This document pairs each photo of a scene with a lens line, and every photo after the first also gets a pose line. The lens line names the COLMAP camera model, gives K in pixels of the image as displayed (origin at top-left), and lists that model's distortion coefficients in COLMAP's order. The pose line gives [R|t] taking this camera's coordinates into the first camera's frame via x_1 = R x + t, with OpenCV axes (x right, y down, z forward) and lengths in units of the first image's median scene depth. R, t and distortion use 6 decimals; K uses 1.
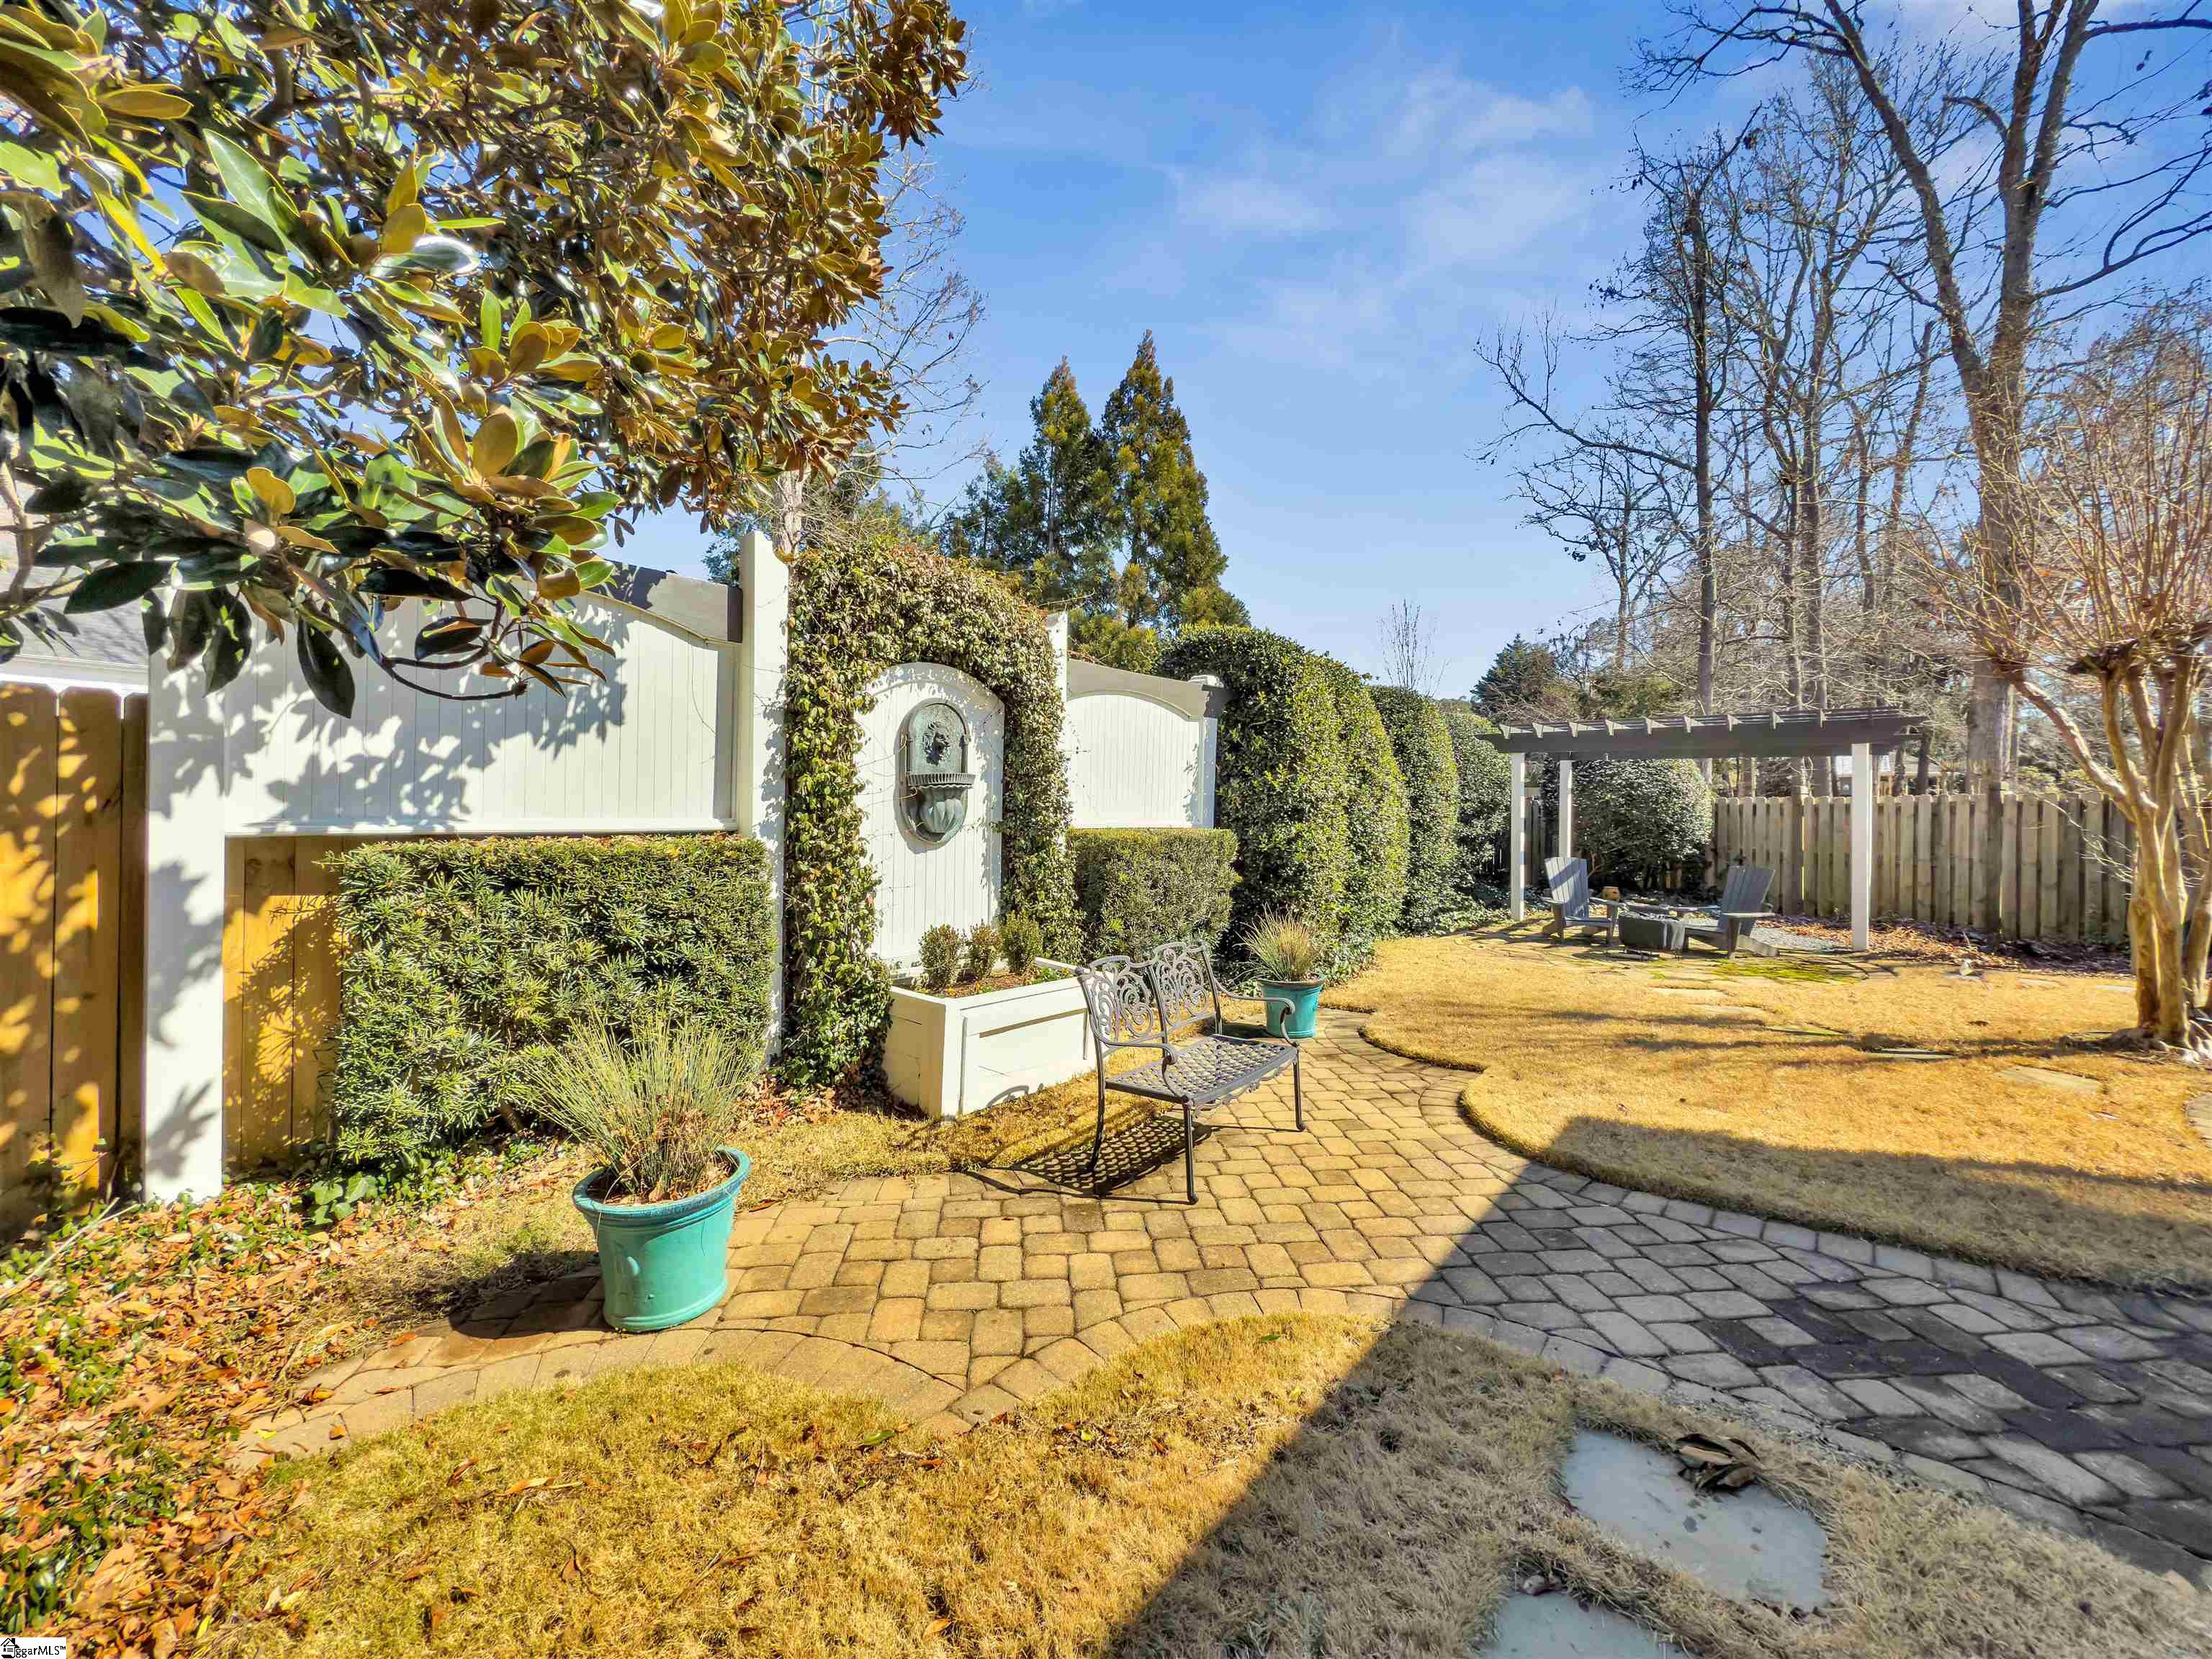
lens RADIAL K [[885.2, 0, 1125.3], [0, 885.2, 795.4], [0, 0, 1]] dist [-0.001459, 0.000296]
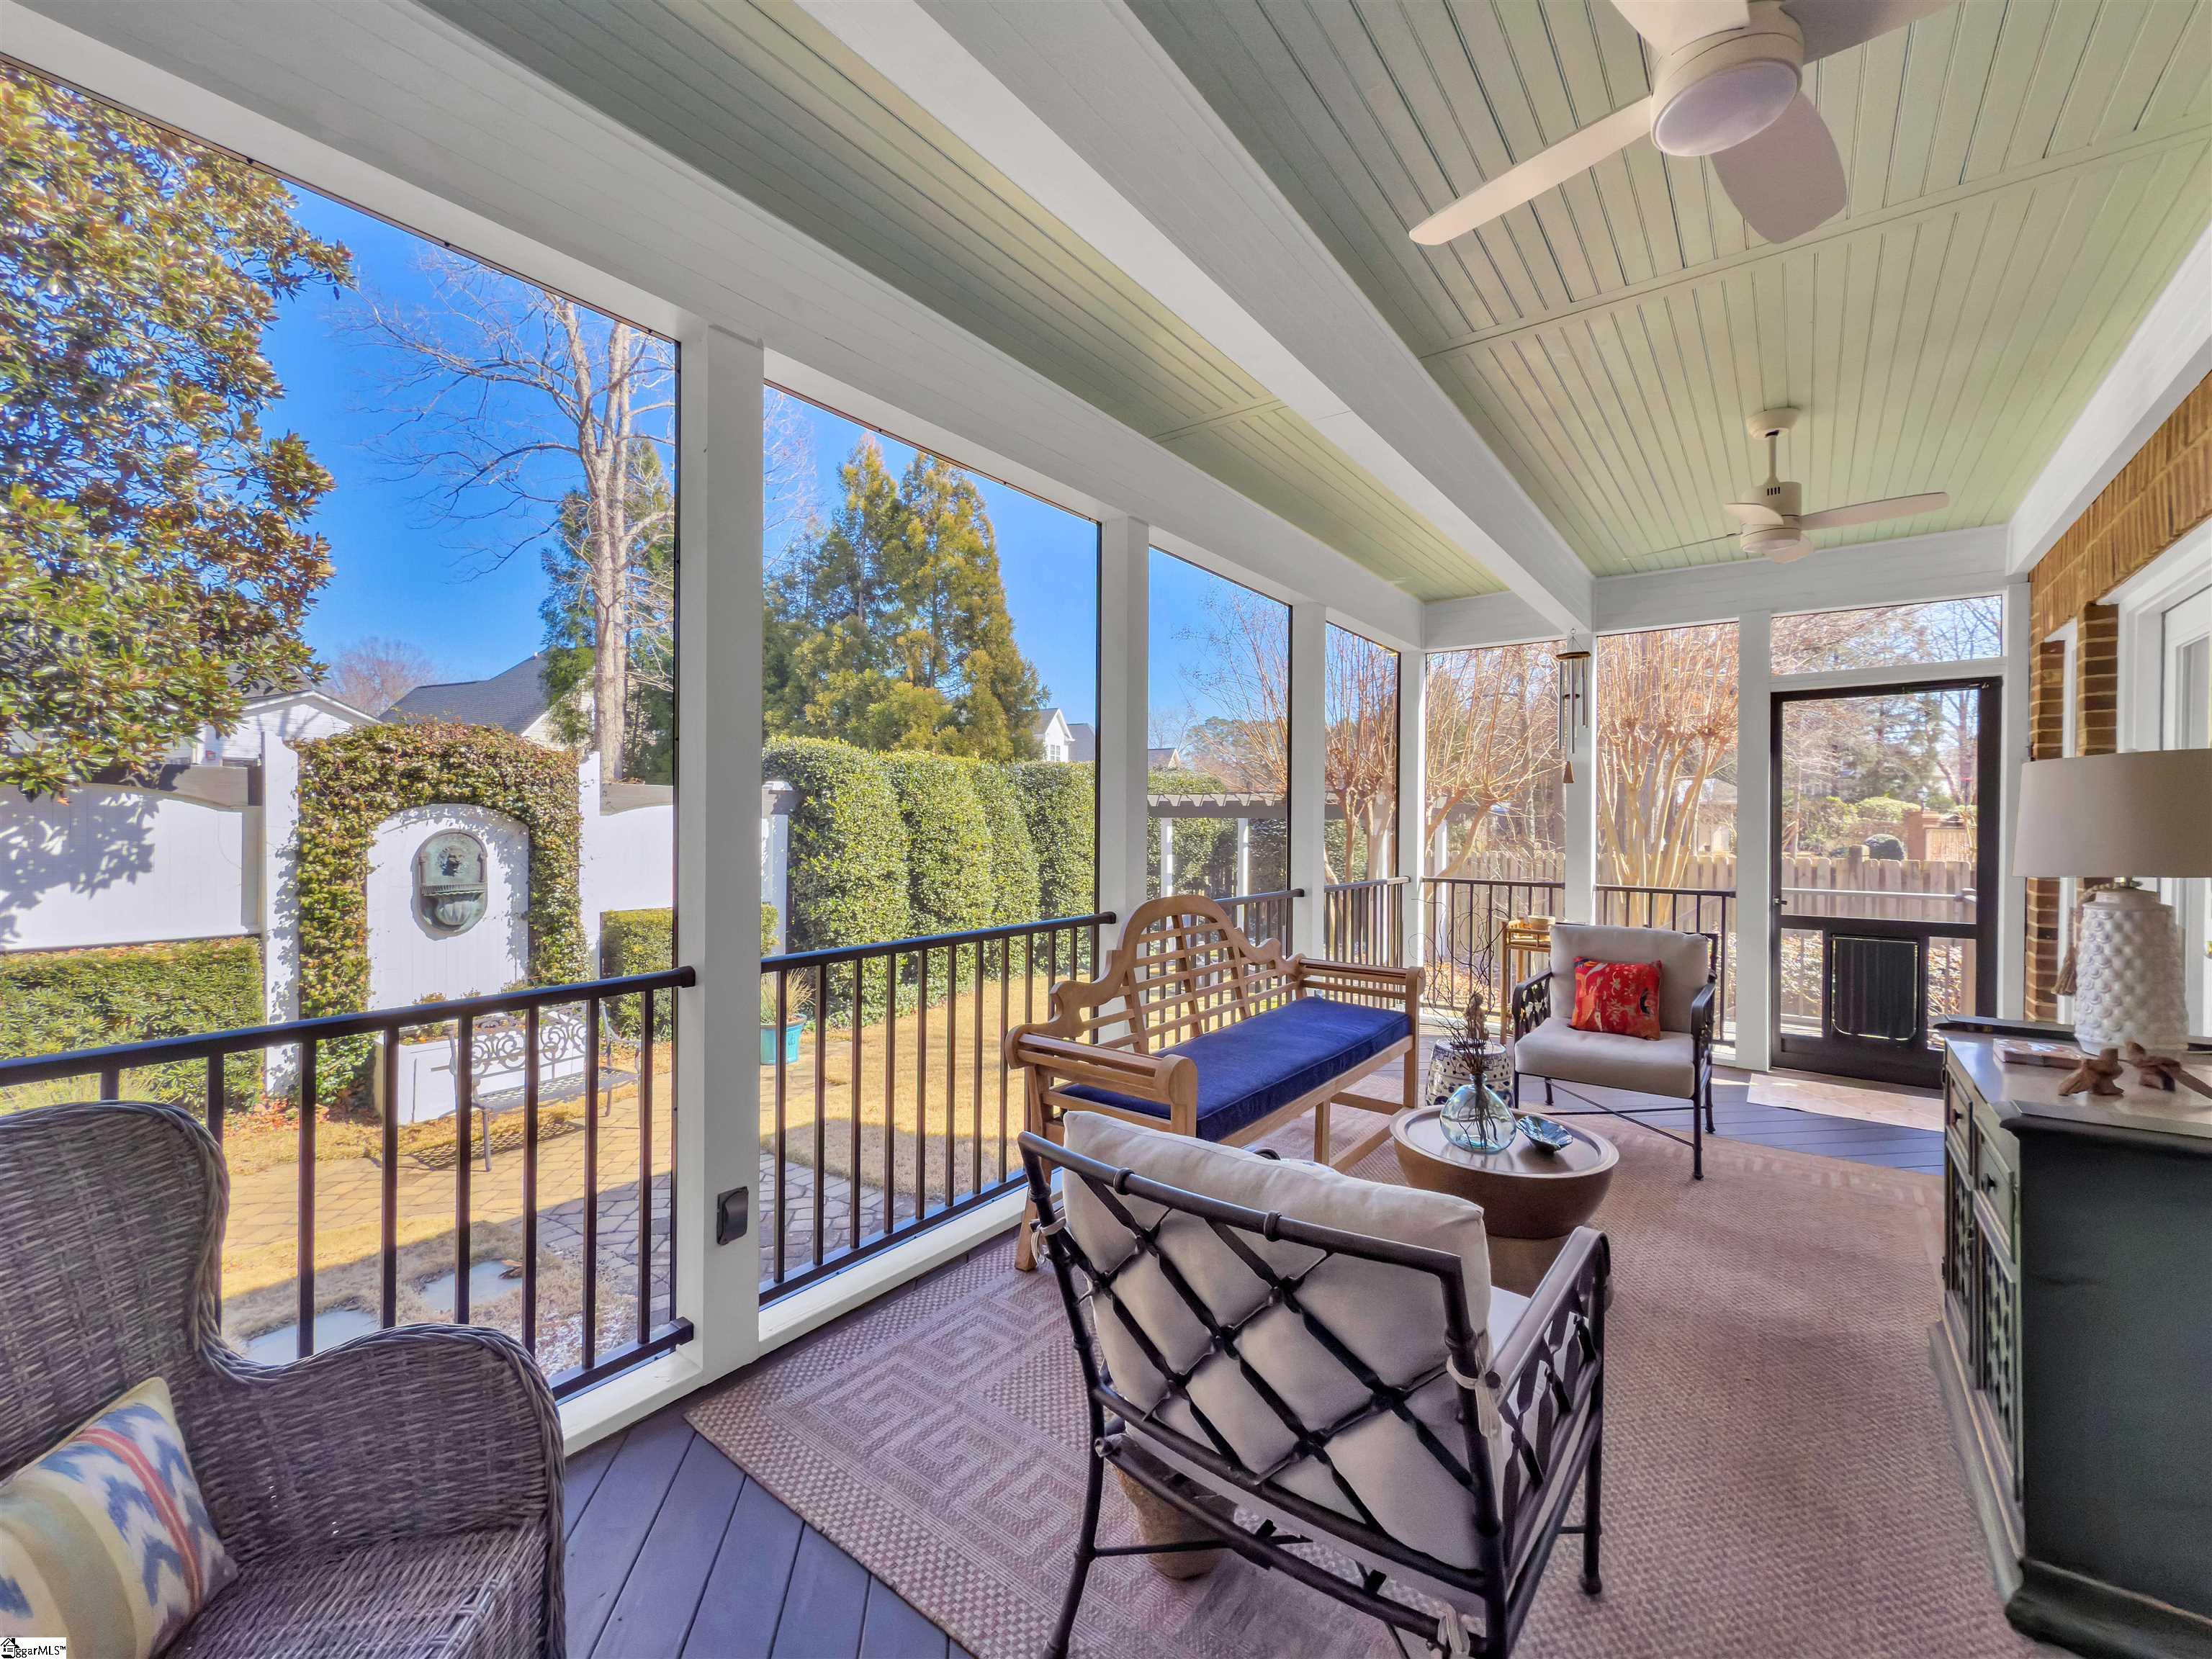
lens RADIAL K [[885.2, 0, 1097.3], [0, 885.2, 830.2], [0, 0, 1]] dist [-0.001459, 0.000296]
pose [[0.998683, -0.005615, 0.050993, 0.865008], [0.004871, 0.999880, 0.014690, -0.145221], [-0.051069, -0.014422, 0.998591, -0.528202]]
